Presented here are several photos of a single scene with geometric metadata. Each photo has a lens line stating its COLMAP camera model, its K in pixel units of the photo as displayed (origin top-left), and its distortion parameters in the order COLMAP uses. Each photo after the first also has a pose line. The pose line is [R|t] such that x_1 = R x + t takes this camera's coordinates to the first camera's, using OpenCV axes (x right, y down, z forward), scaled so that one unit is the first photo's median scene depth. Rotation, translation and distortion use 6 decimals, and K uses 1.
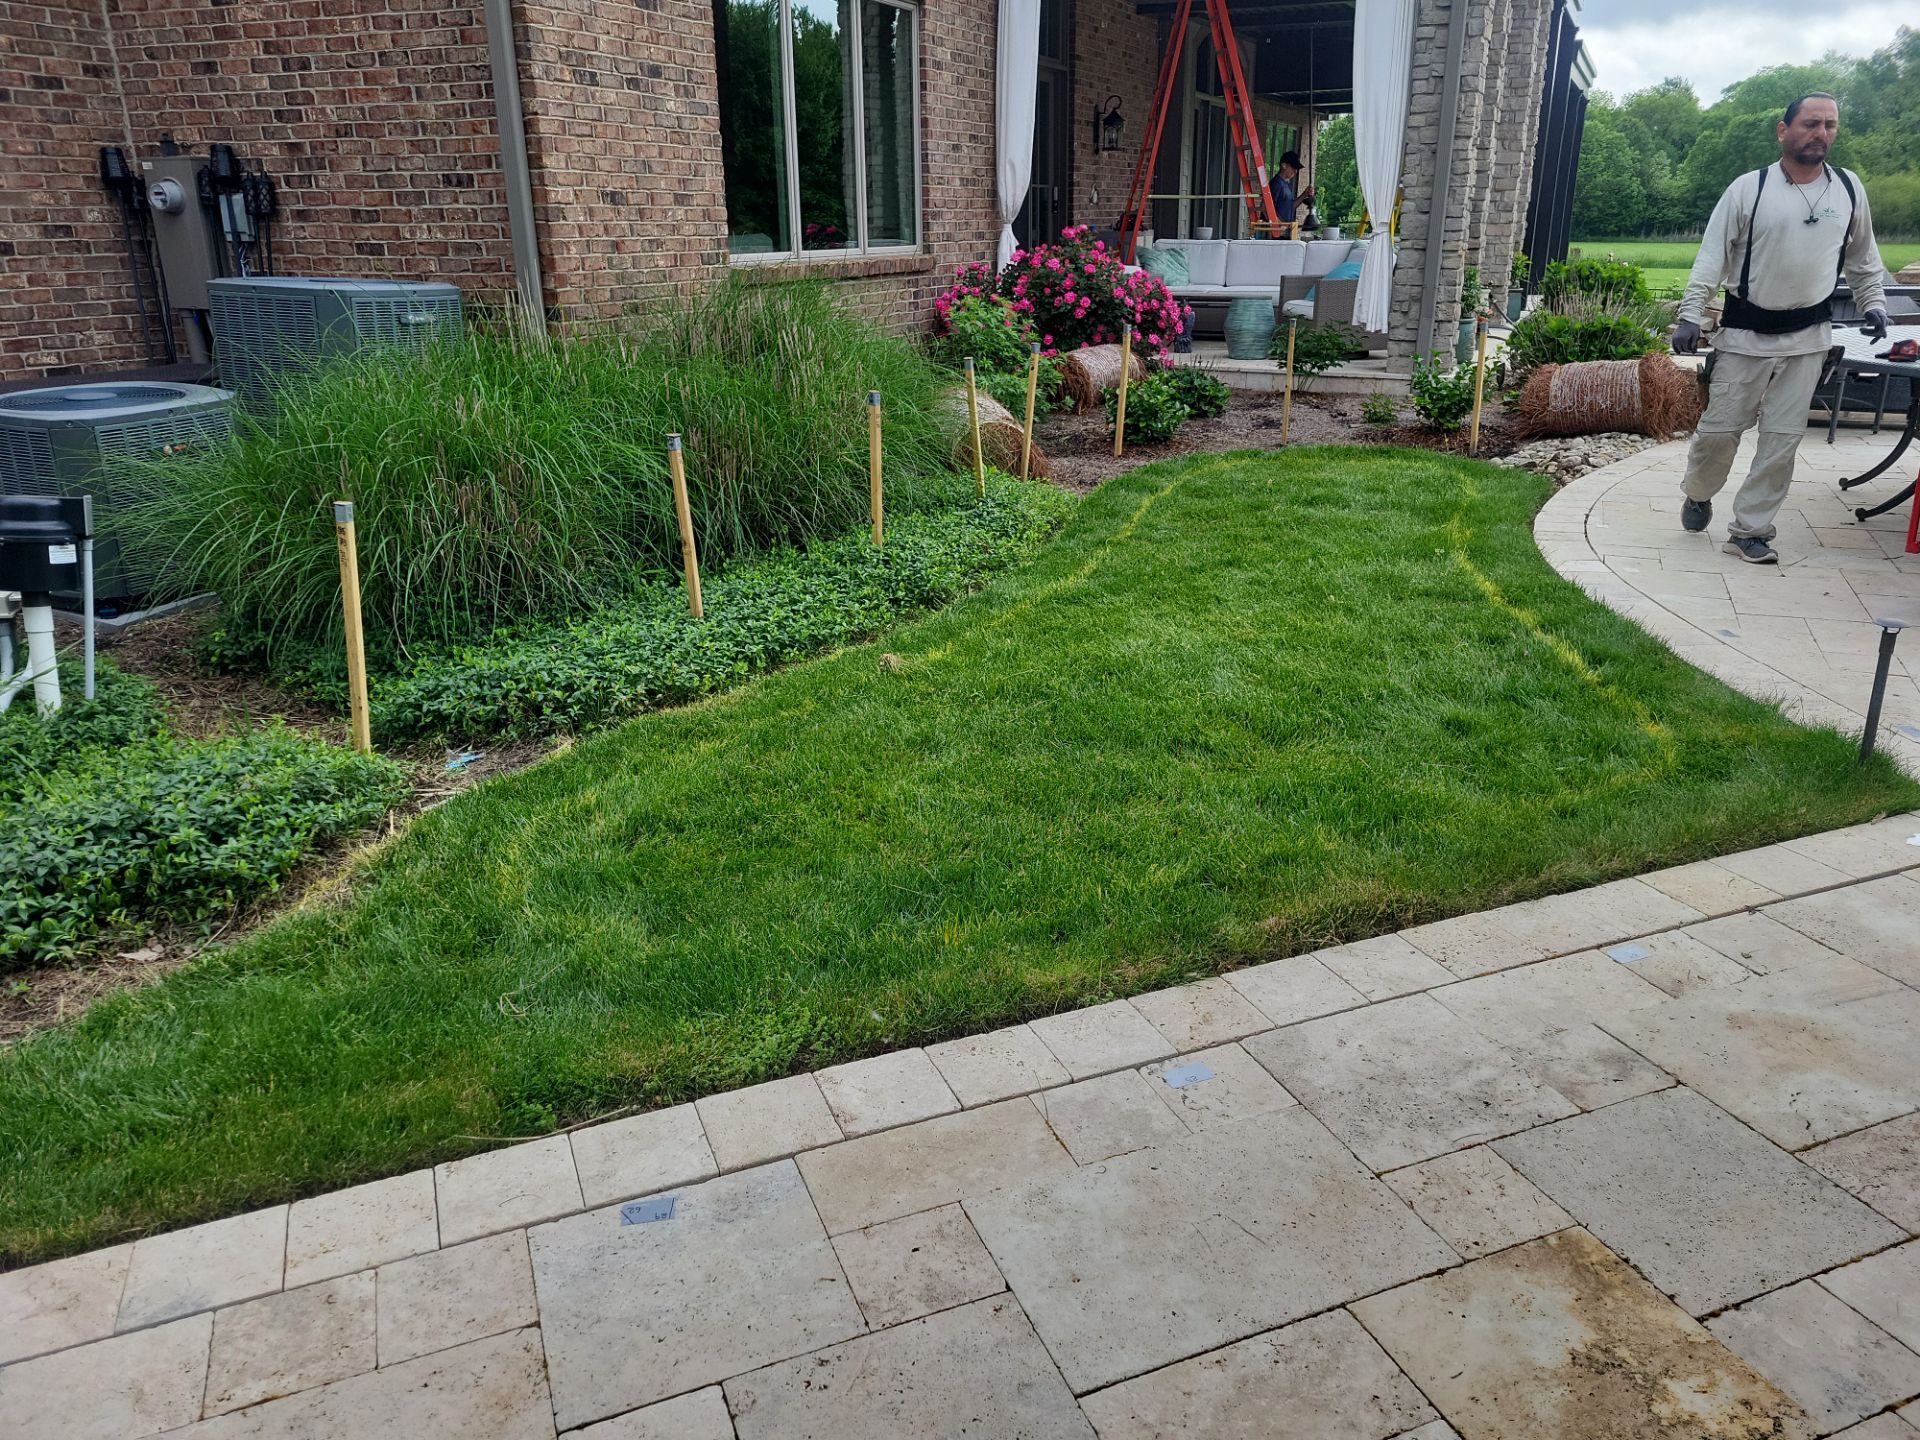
lens RADIAL K [[1450.7, 0, 968.2], [0, 1450.7, 699.9], [0, 0, 1]] dist [0.069054, -0.057268]
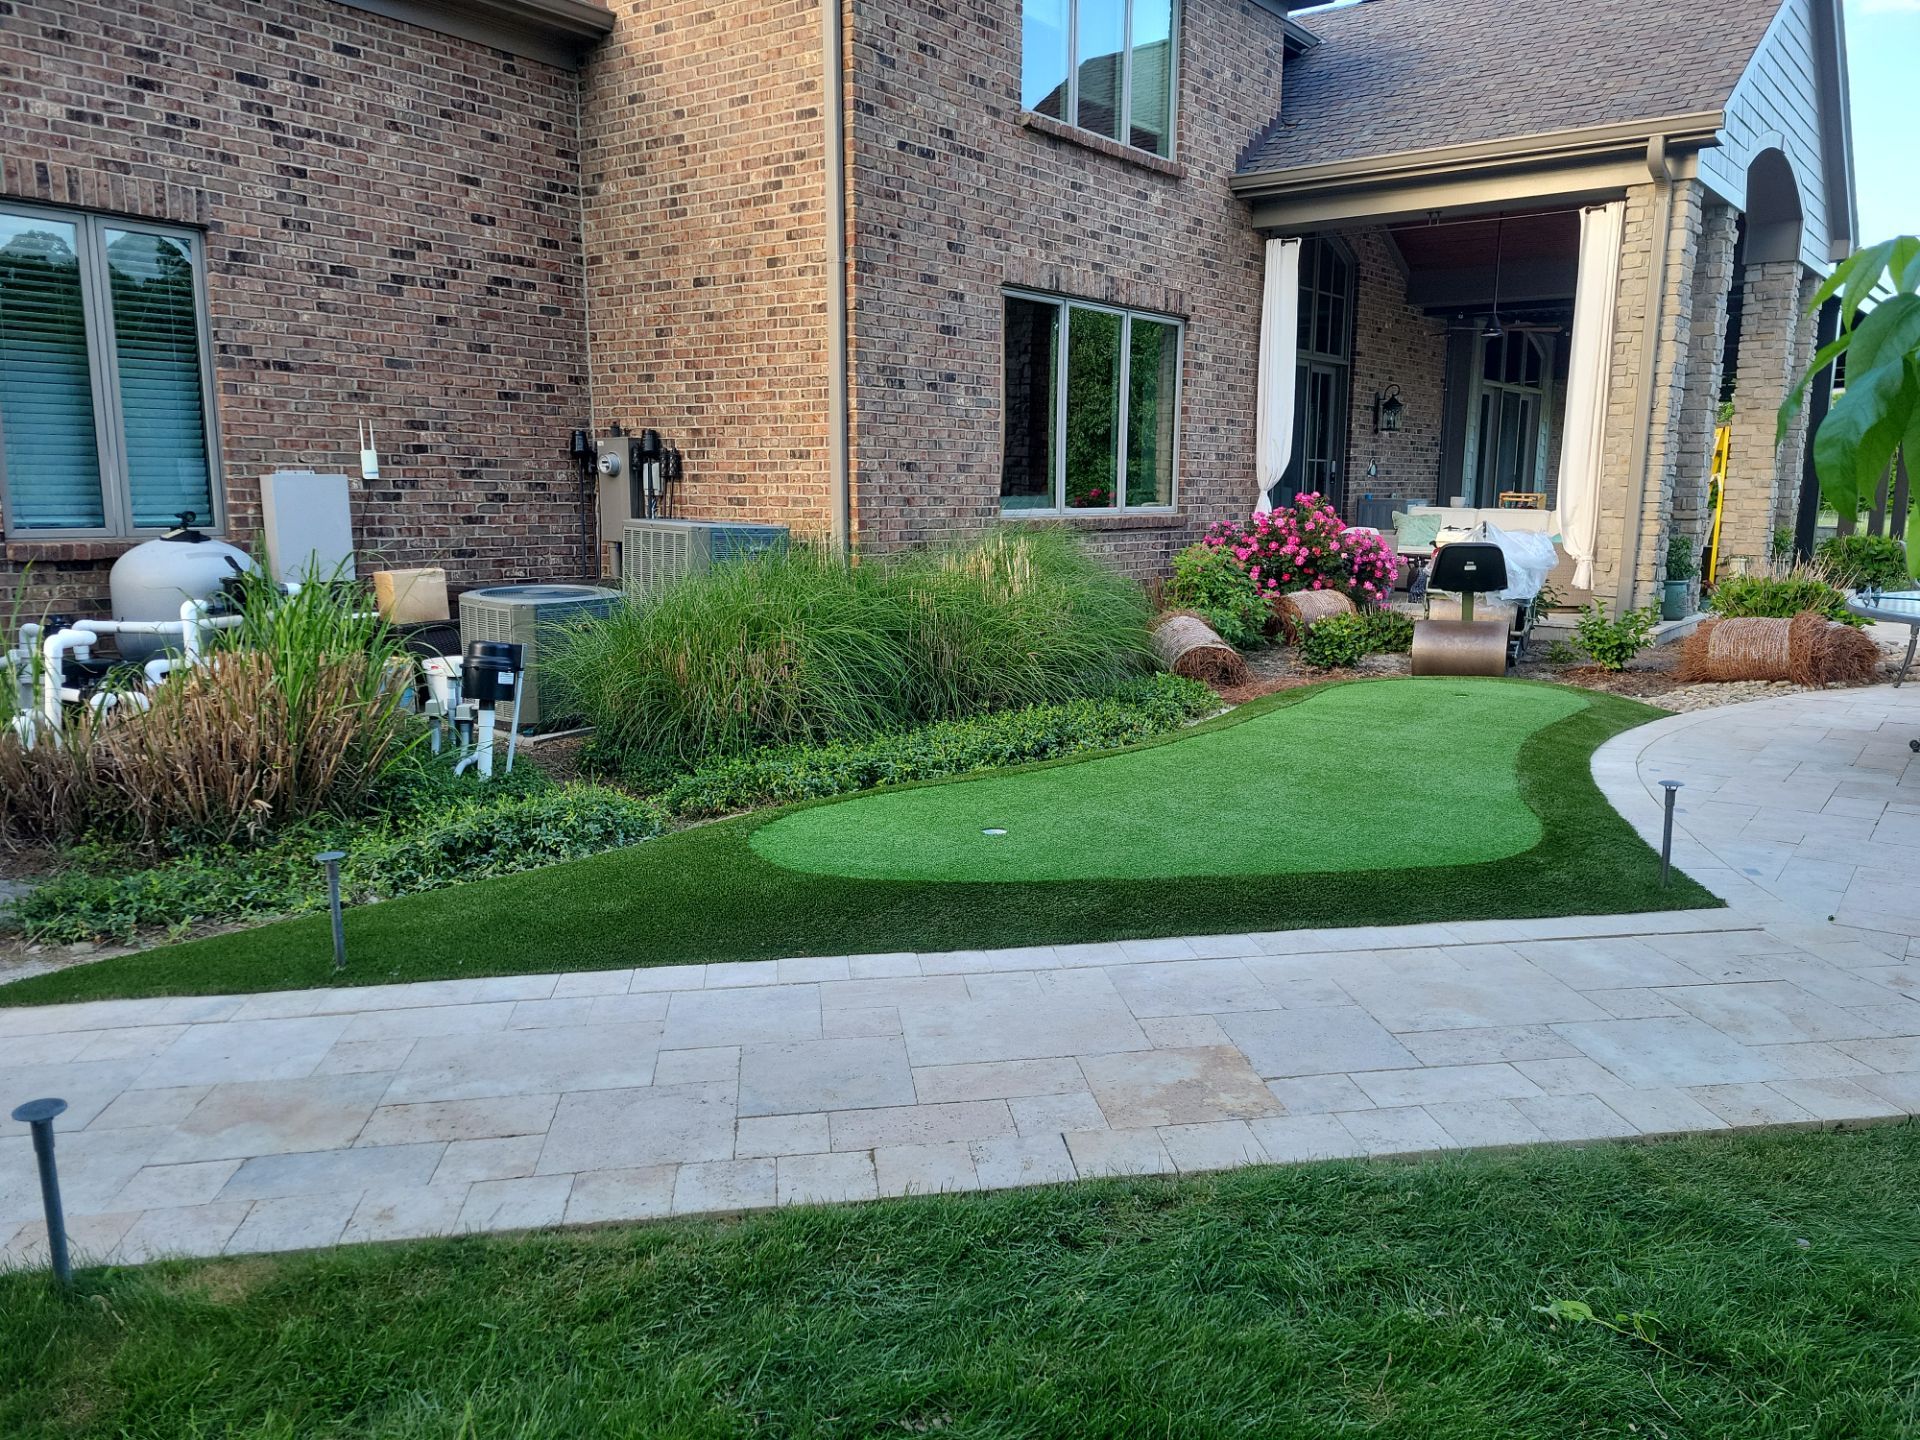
lens RADIAL K [[1450.7, 0, 968.2], [0, 1450.7, 699.9], [0, 0, 1]] dist [0.069054, -0.057268]
pose [[0.968288, 0.051361, -0.244502, 0.141358], [-0.092715, 0.982630, -0.160757, 0.072975], [0.231998, 0.178328, 0.956230, -0.213000]]
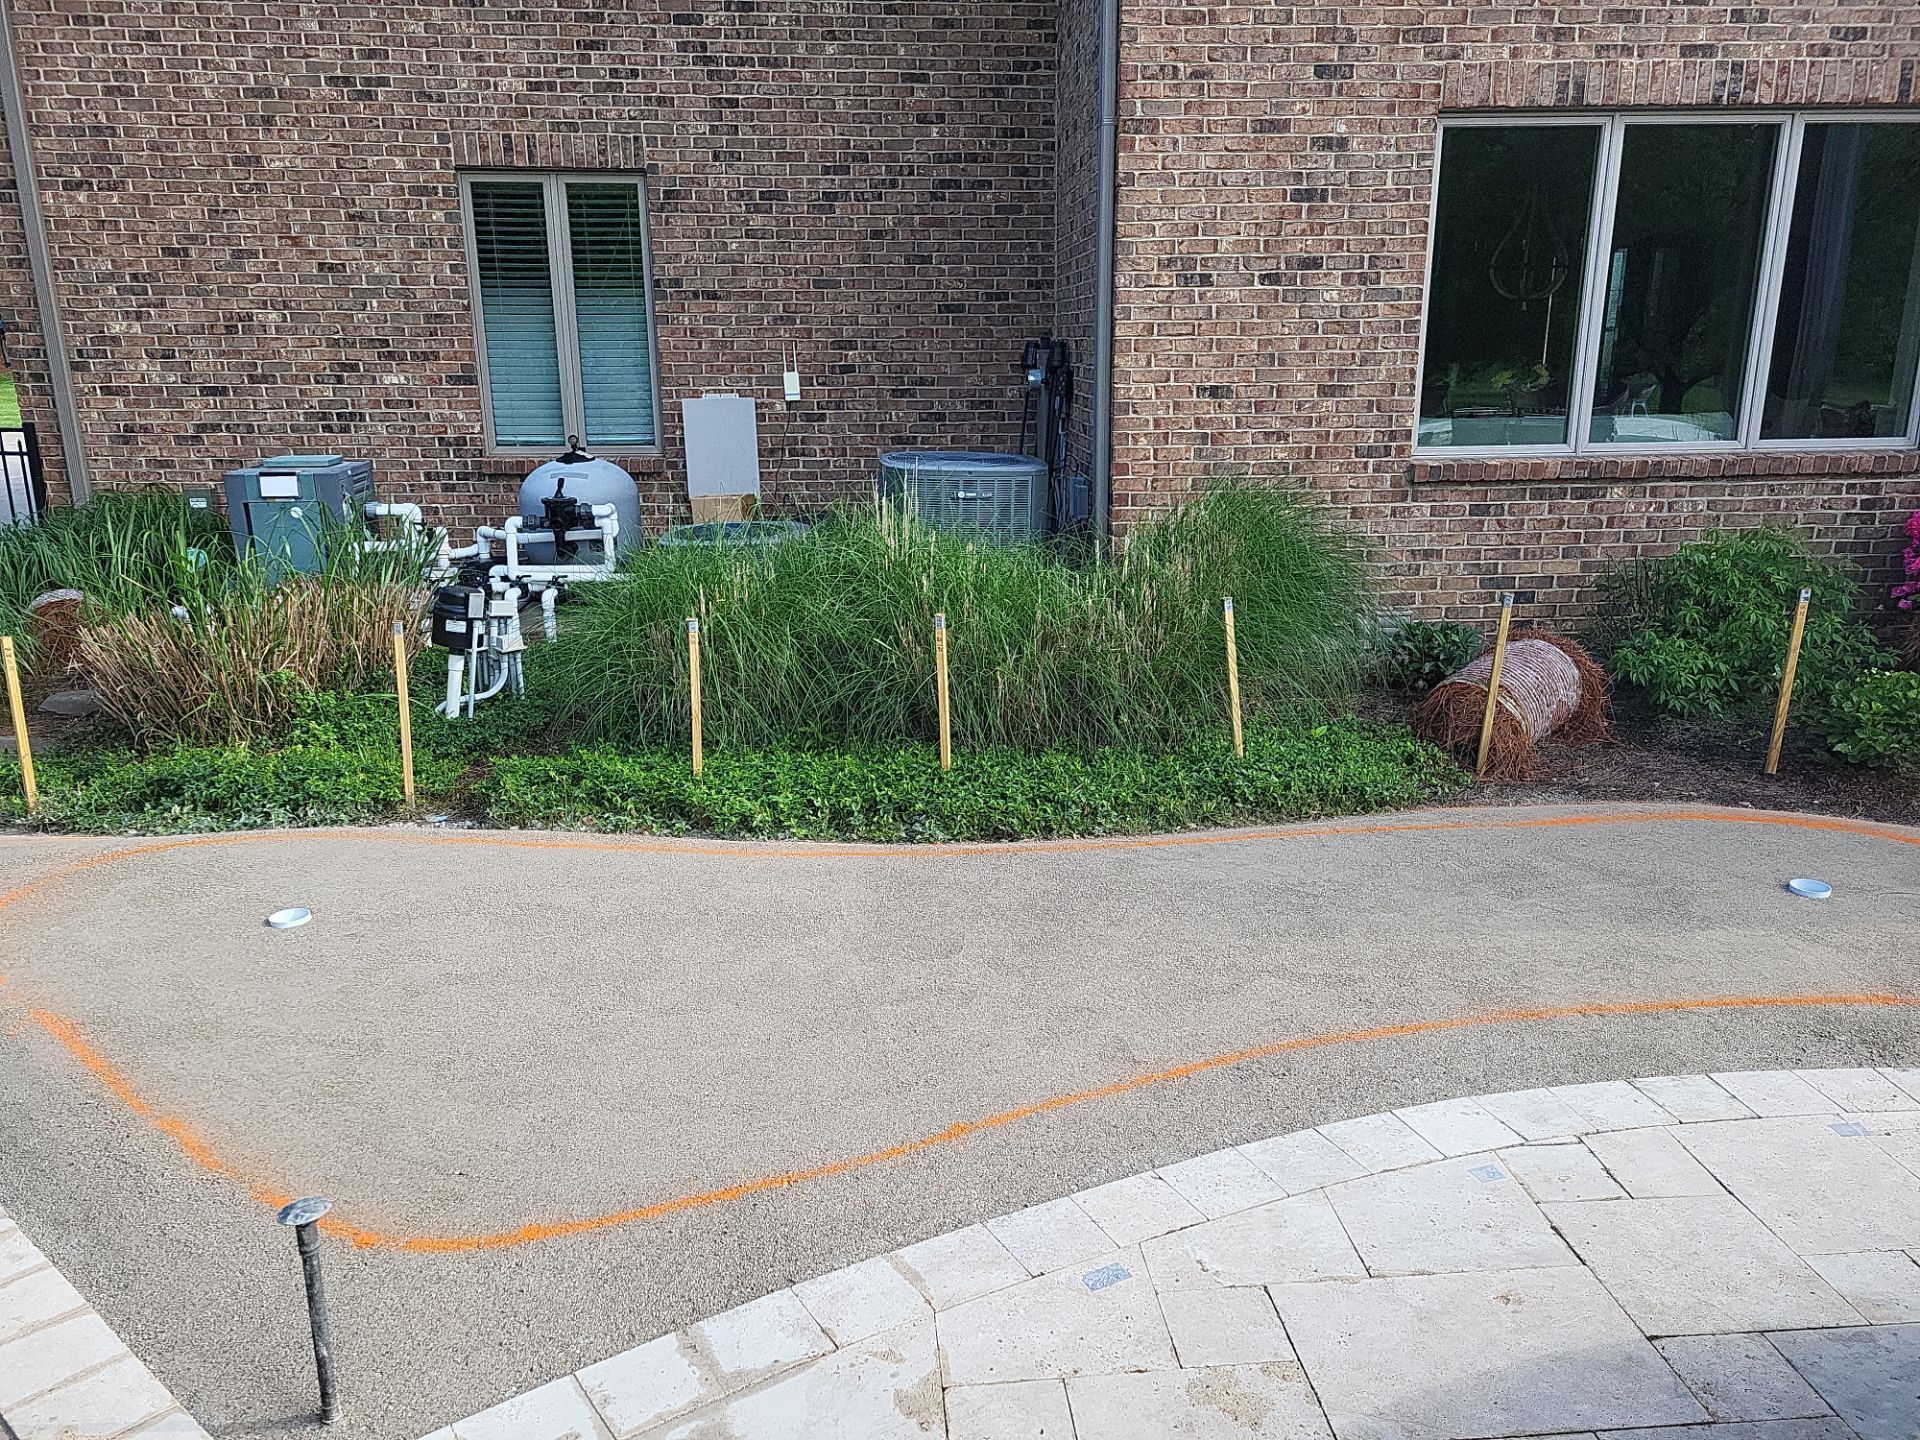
lens RADIAL K [[1450.7, 0, 968.2], [0, 1450.7, 699.9], [0, 0, 1]] dist [0.069054, -0.057268]
pose [[0.445085, 0.218615, -0.868393, 0.574784], [-0.276609, 0.955883, 0.098868, -0.185615], [0.851696, 0.196201, 0.485920, 0.396621]]
